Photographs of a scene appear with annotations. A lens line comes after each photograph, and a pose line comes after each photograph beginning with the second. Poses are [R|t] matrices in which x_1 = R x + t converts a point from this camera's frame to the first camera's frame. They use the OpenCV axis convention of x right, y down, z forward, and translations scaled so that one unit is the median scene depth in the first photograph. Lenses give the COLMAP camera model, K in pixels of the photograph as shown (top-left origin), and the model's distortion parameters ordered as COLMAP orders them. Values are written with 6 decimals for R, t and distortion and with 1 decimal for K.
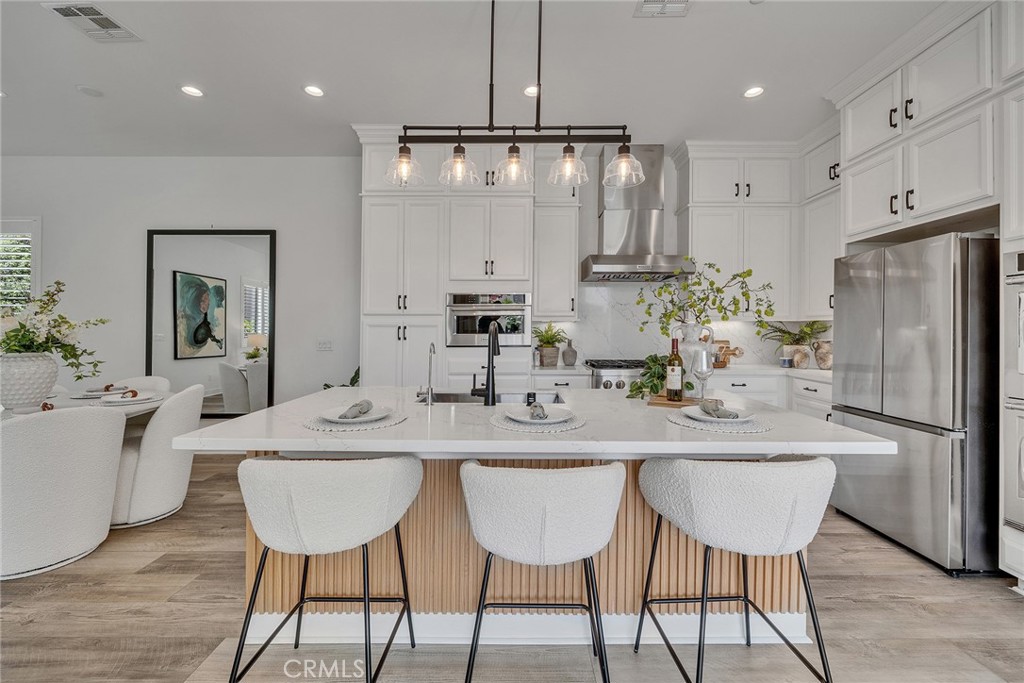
lens RADIAL K [[423.4, 0, 524.8], [0, 423.4, 331.8], [0, 0, 1]] dist [0.000134, 0.000037]
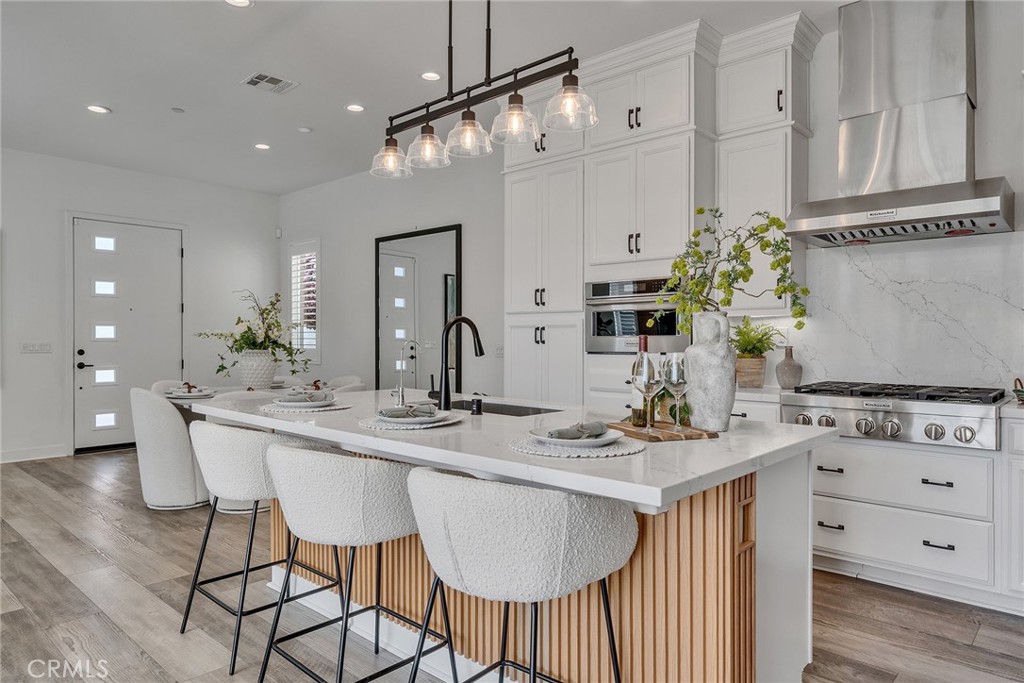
lens RADIAL K [[649.4, 0, 508.3], [0, 649.4, 344.3], [0, 0, 1]] dist [-0.000749, 0.001291]
pose [[0.733655, 0.004580, -0.679506, 0.690010], [-0.002165, 0.999988, 0.004402, 0.021138], [0.679518, -0.001758, 0.733656, 0.065811]]
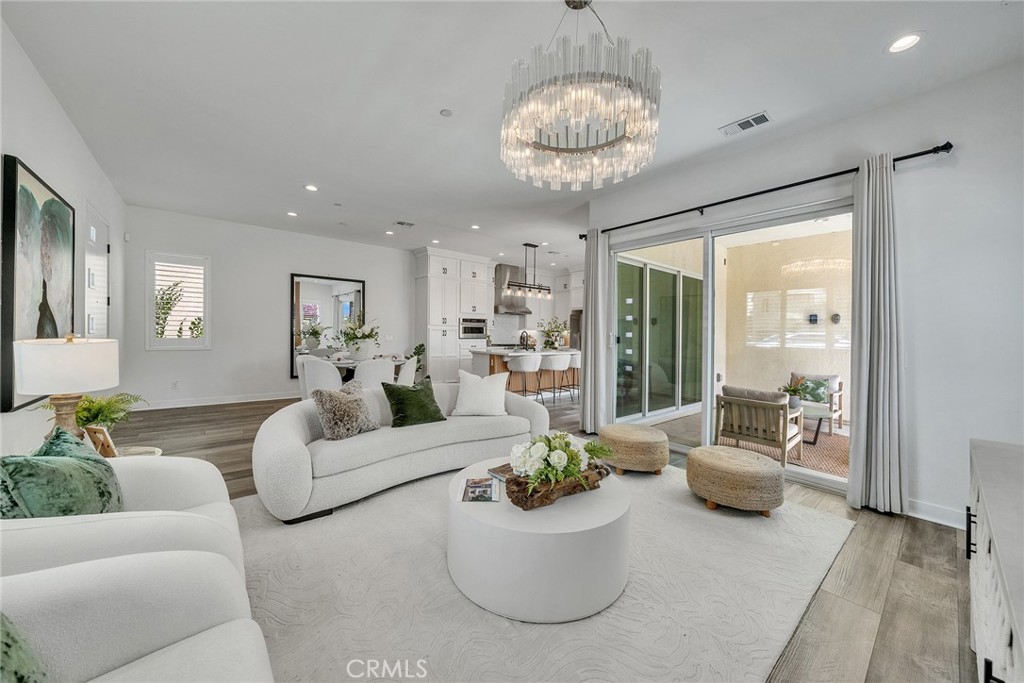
lens RADIAL K [[357.8, 0, 516.9], [0, 357.8, 323.3], [0, 0, 1]] dist [0.000410, -0.000080]
pose [[0.773769, 0.029654, 0.632773, -1.726471], [-0.015038, 0.999482, -0.028451, -0.001936], [-0.633289, 0.012498, 0.773814, -1.203075]]
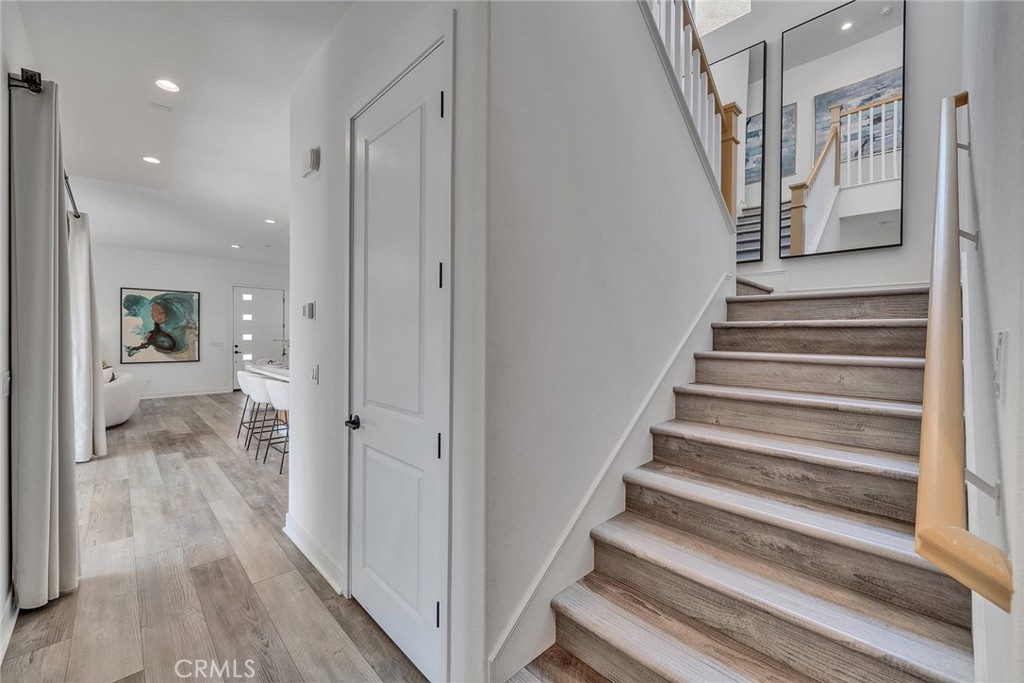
lens RADIAL K [[422.2, 0, 510.3], [0, 422.2, 345.7], [0, 0, 1]] dist [0.000090, -0.000012]
pose [[0.682327, 0.020867, -0.730749, 1.935424], [-0.012582, 0.999780, 0.016801, -0.024177], [0.730939, -0.002270, 0.682439, 0.033083]]
